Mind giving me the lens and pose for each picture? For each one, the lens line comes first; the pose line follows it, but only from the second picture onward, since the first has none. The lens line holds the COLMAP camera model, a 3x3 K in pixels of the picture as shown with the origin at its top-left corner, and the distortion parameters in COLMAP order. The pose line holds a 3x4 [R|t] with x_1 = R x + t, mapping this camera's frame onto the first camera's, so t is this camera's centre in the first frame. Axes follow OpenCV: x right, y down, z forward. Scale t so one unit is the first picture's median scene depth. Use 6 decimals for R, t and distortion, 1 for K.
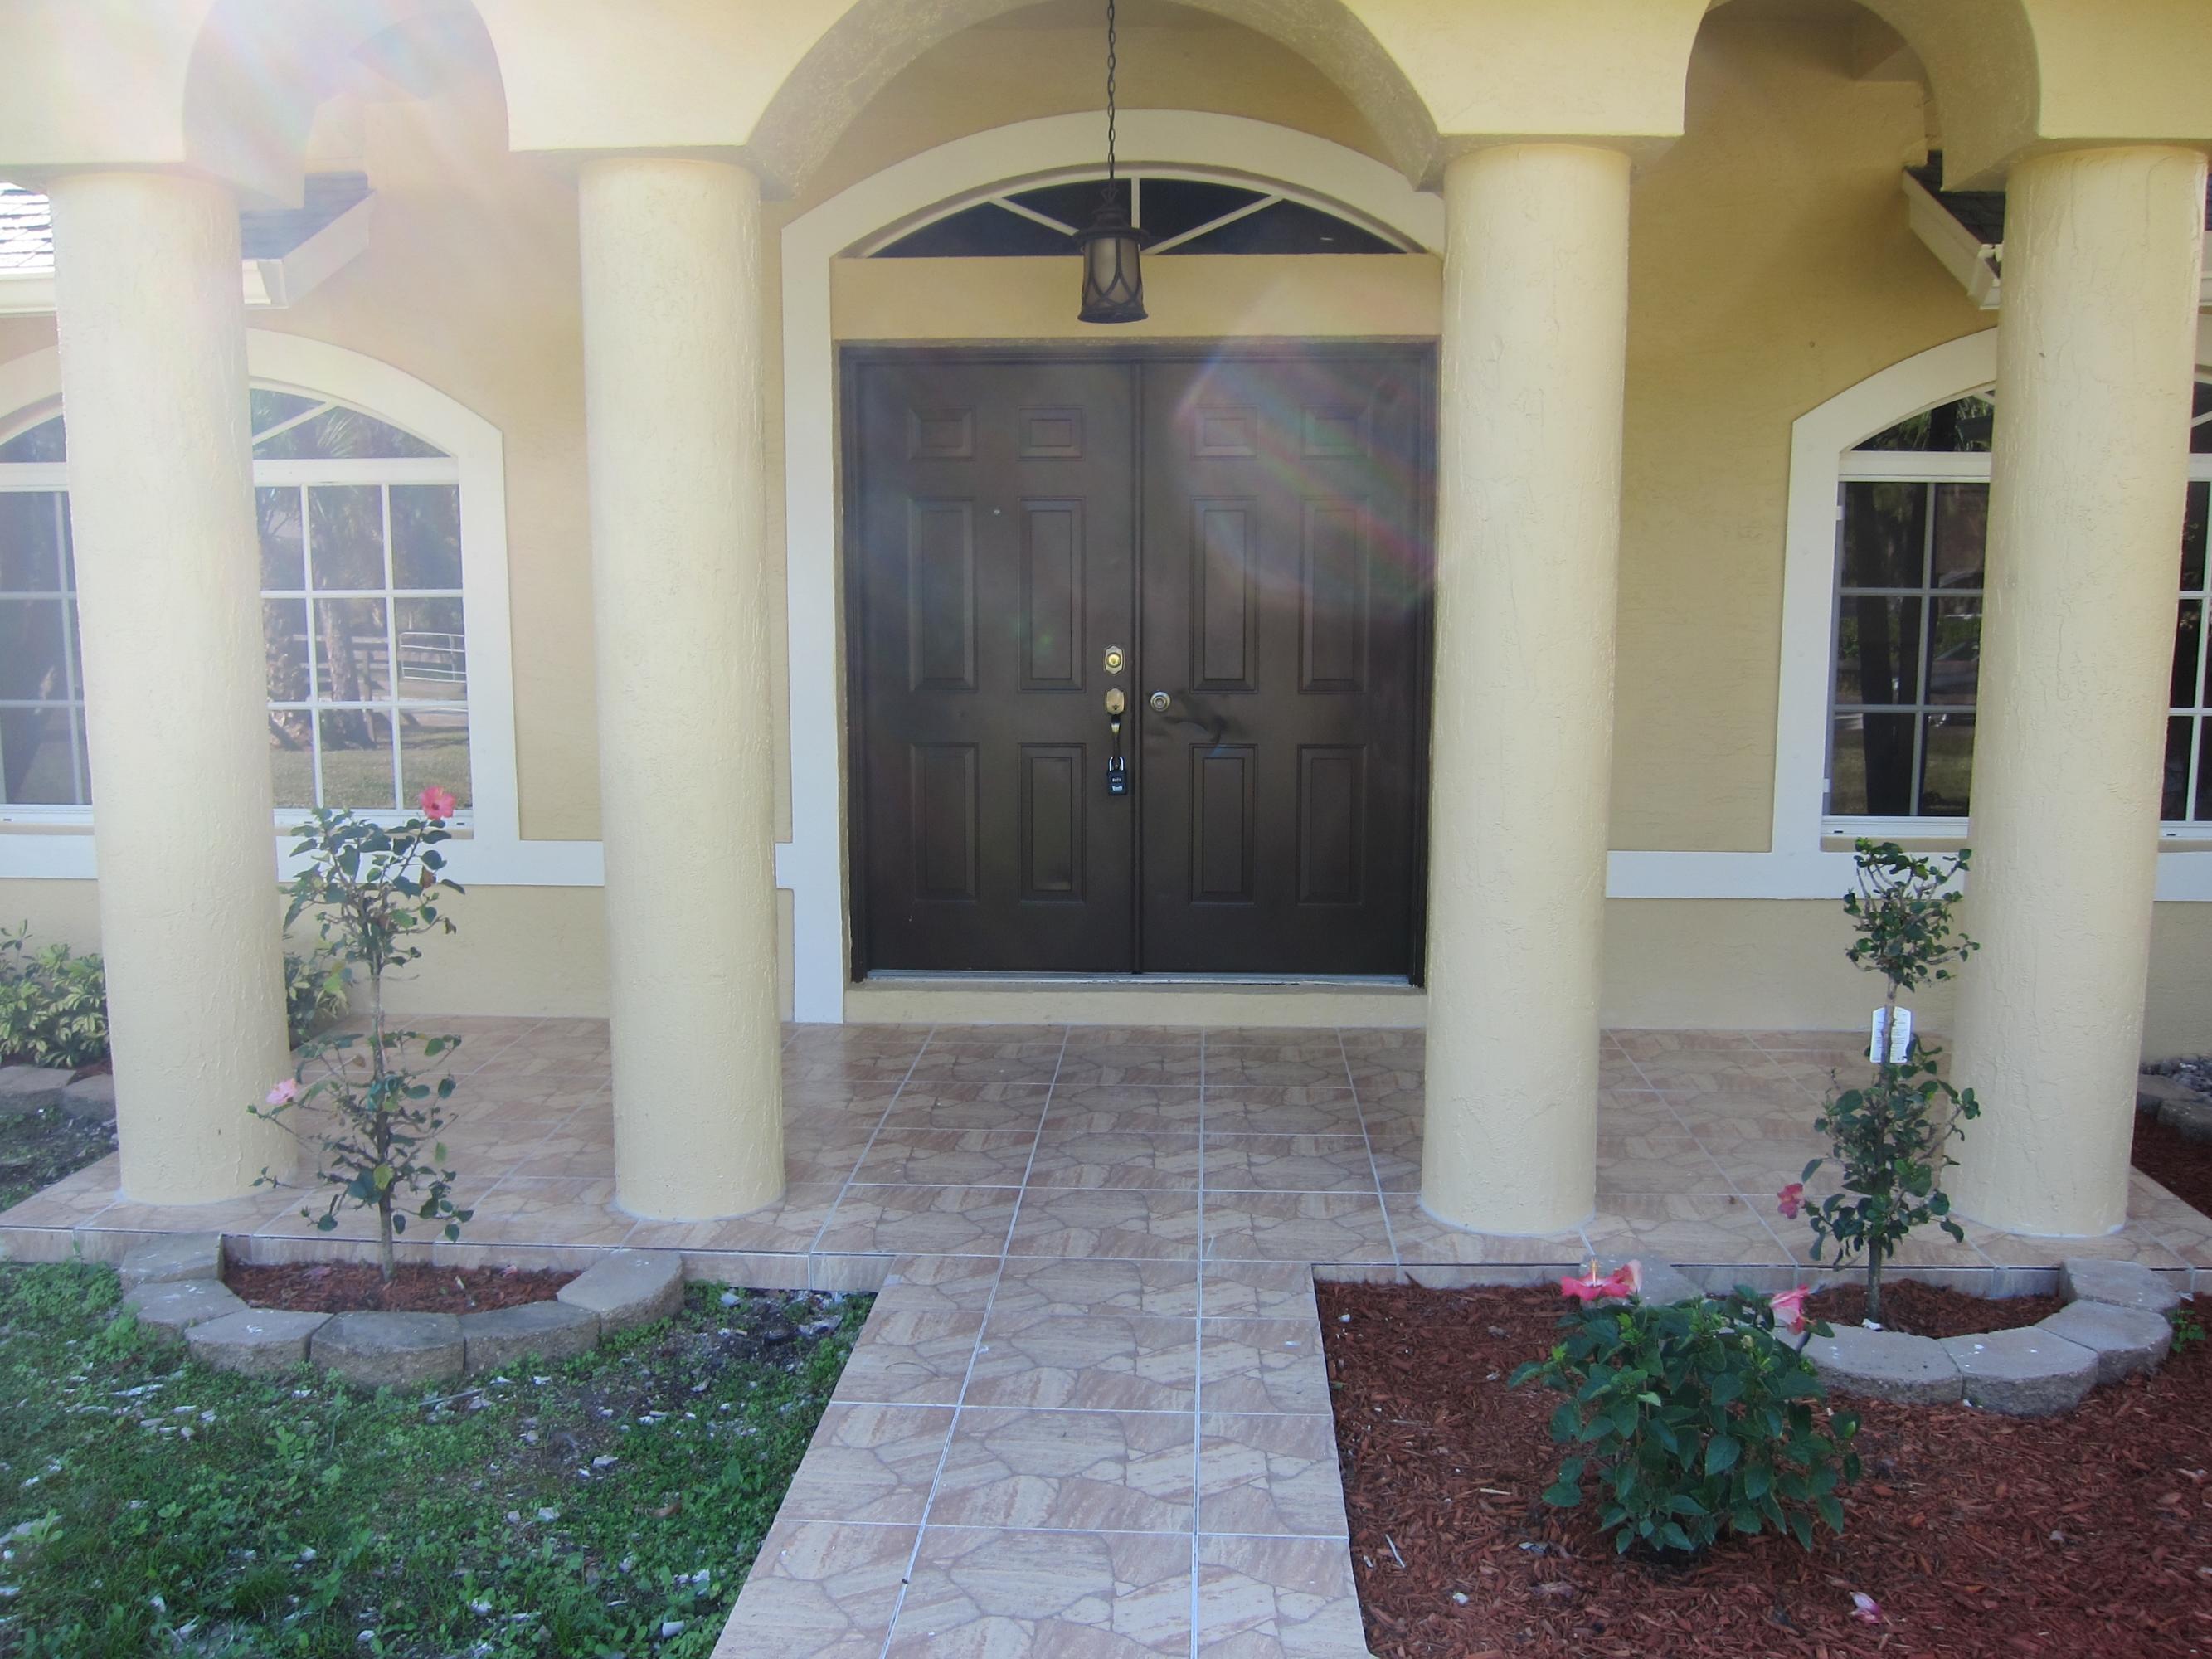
lens RADIAL K [[1849.0, 0, 1111.1], [0, 1849.0, 832.5], [0, 0, 1]] dist [-0.059183, 0.015447]
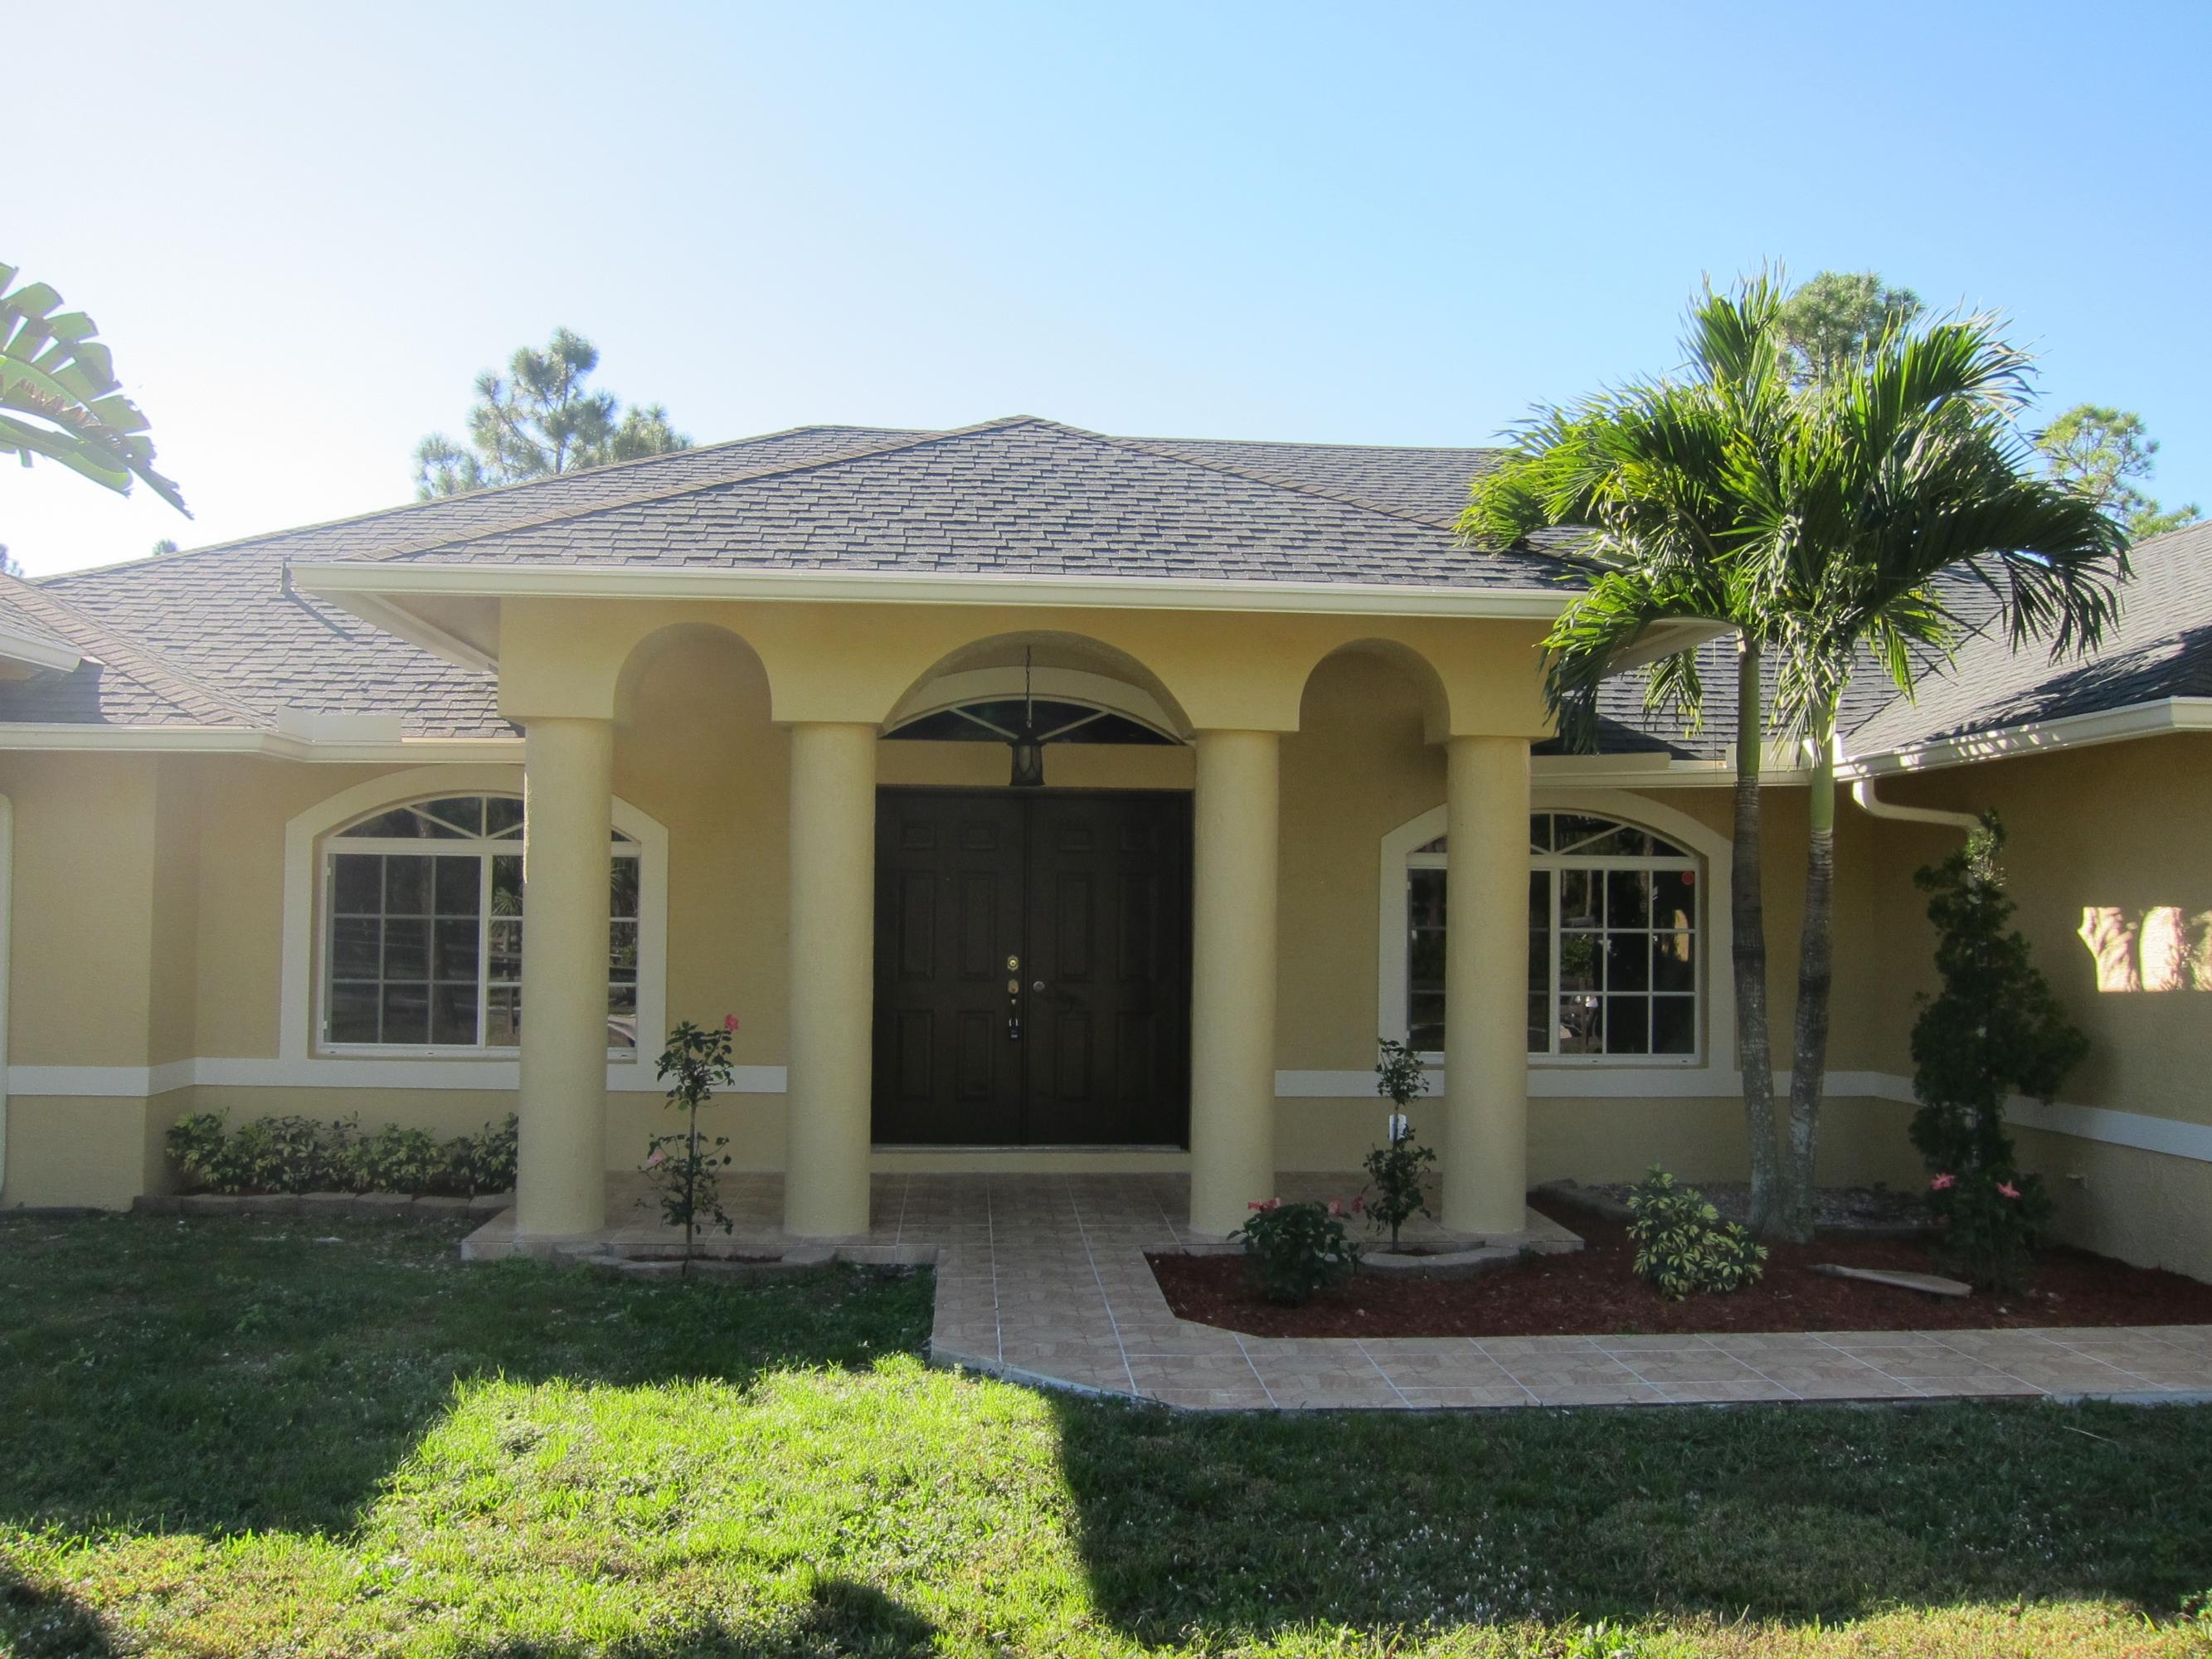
lens RADIAL K [[1849.0, 0, 1103.9], [0, 1849.0, 829.4], [0, 0, 1]] dist [-0.059183, 0.015447]
pose [[0.991943, 0.017592, 0.125460, -0.183318], [0.004602, 0.984655, -0.174453, 0.119997], [-0.126604, 0.173625, 0.976640, -1.018111]]
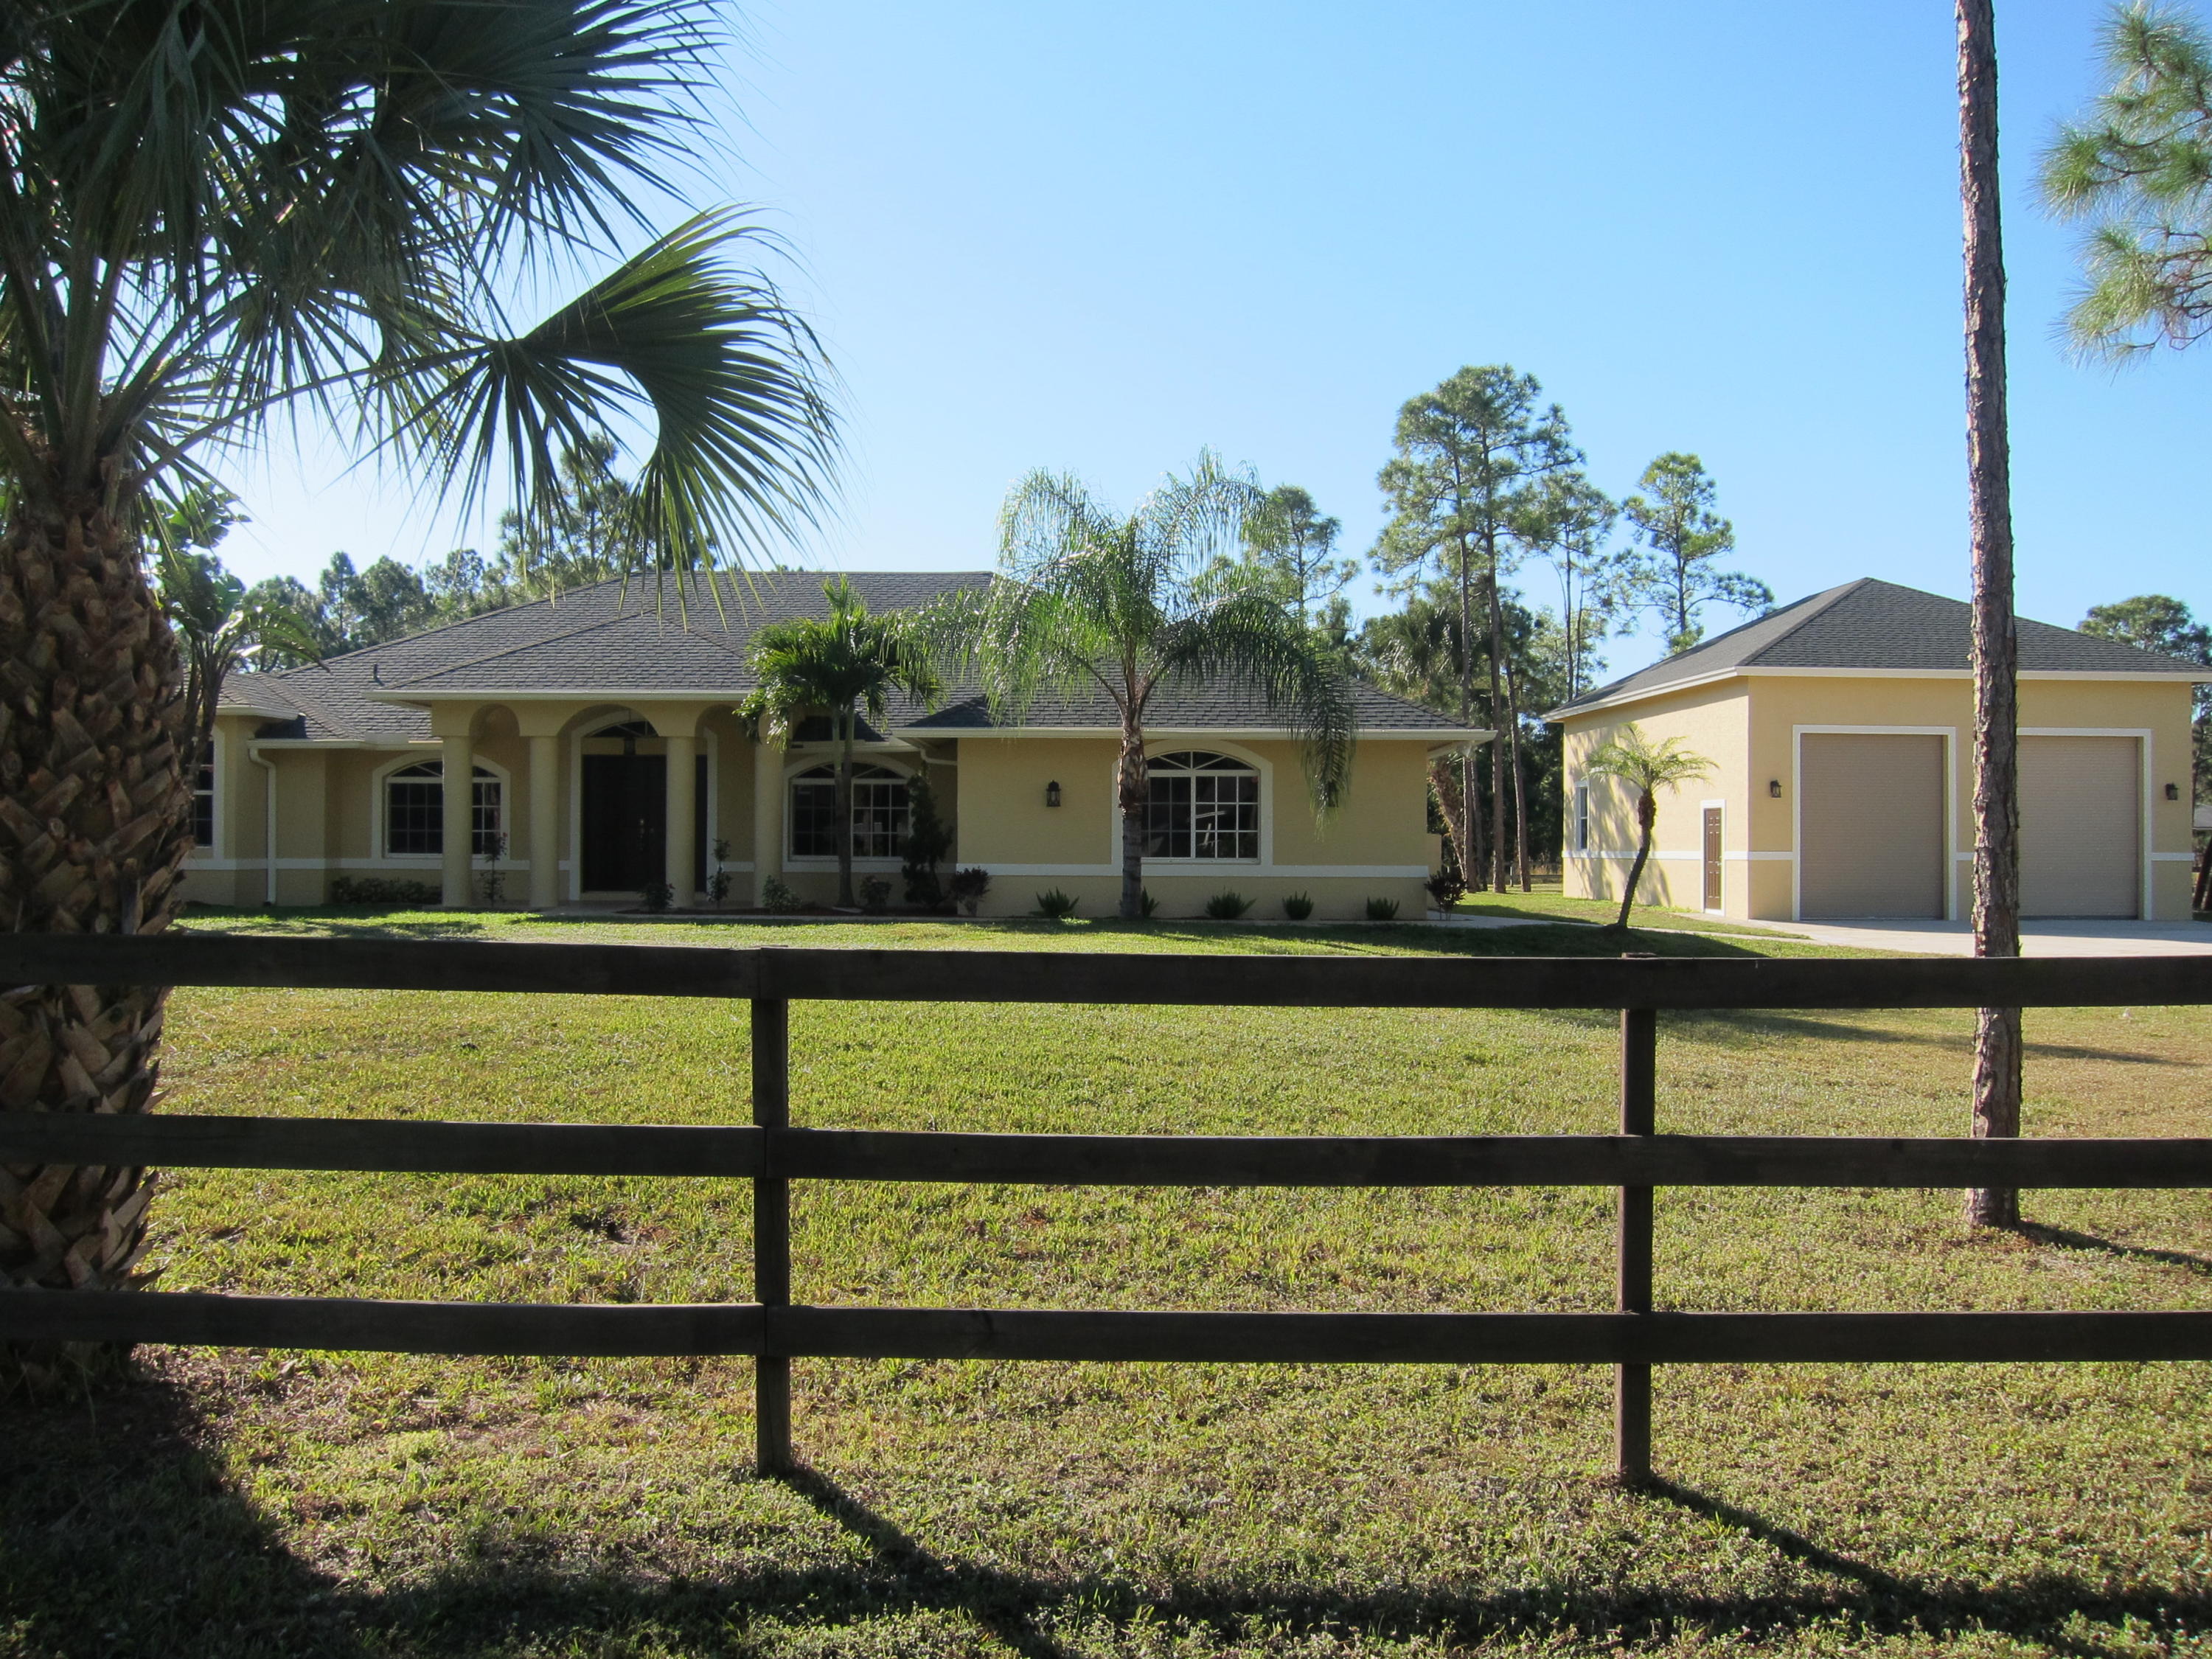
lens RADIAL K [[1848.9, 0, 1108.3], [0, 1848.9, 836.5], [0, 0, 1]] dist [-0.059183, 0.015447]
pose [[0.998785, -0.000500, 0.049280, 1.373110], [0.007618, 0.989495, -0.144368, 0.887716], [-0.048690, 0.144568, 0.988296, -5.146870]]
